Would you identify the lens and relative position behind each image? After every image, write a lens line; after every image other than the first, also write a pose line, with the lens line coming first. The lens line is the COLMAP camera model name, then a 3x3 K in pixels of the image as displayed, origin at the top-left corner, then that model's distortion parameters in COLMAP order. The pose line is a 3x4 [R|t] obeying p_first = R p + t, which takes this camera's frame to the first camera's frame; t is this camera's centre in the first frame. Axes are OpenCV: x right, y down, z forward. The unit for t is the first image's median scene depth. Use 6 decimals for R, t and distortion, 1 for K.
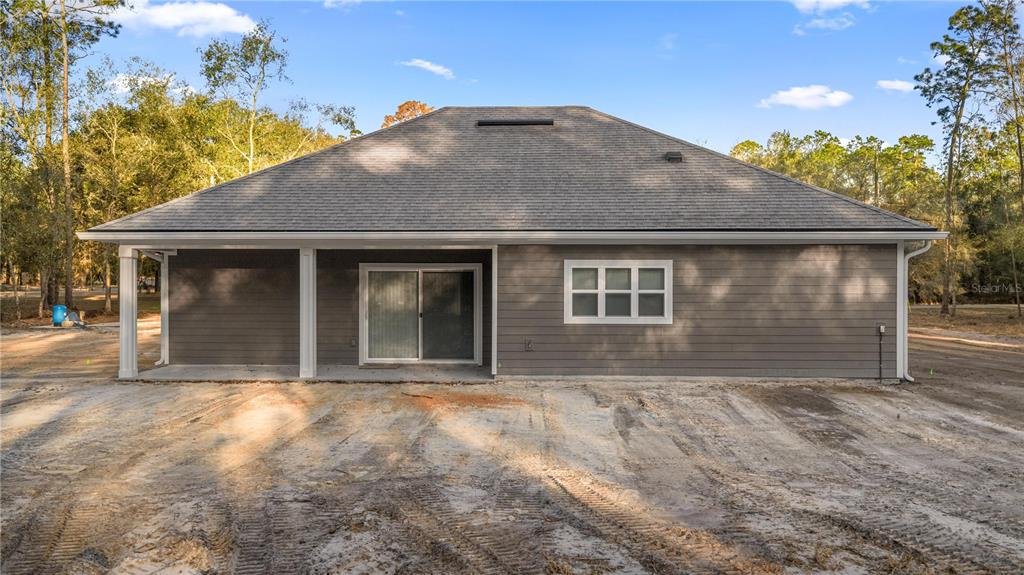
lens RADIAL K [[845.9, 0, 509.5], [0, 845.9, 285.7], [0, 0, 1]] dist [0.011111, -0.000516]
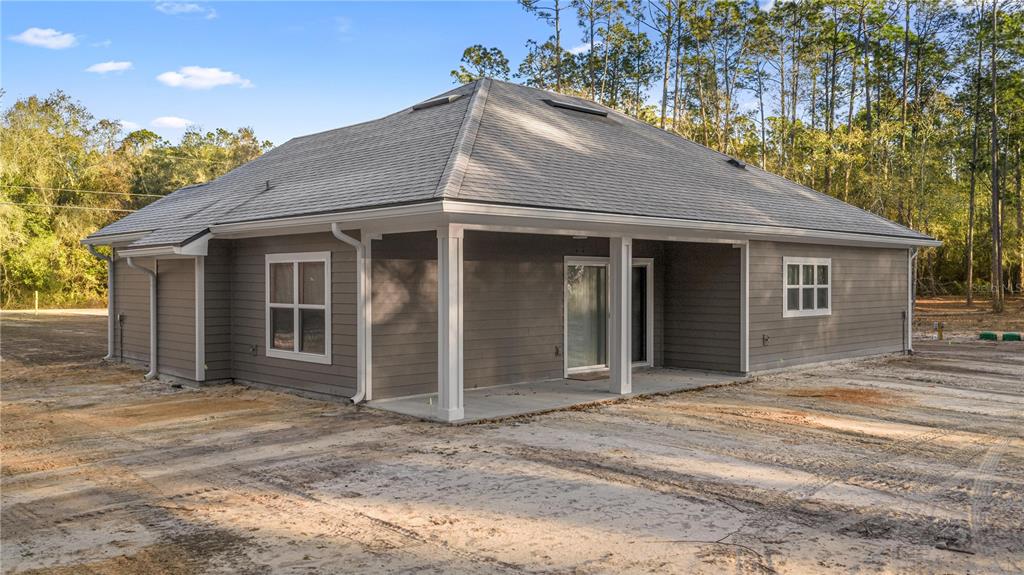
lens RADIAL K [[845.9, 0, 510.6], [0, 845.9, 288.7], [0, 0, 1]] dist [0.011111, -0.000516]
pose [[0.702918, -0.009756, 0.711204, -0.807082], [0.006974, 0.999952, 0.006825, -0.000361], [-0.711237, 0.000163, 0.702952, 0.449769]]
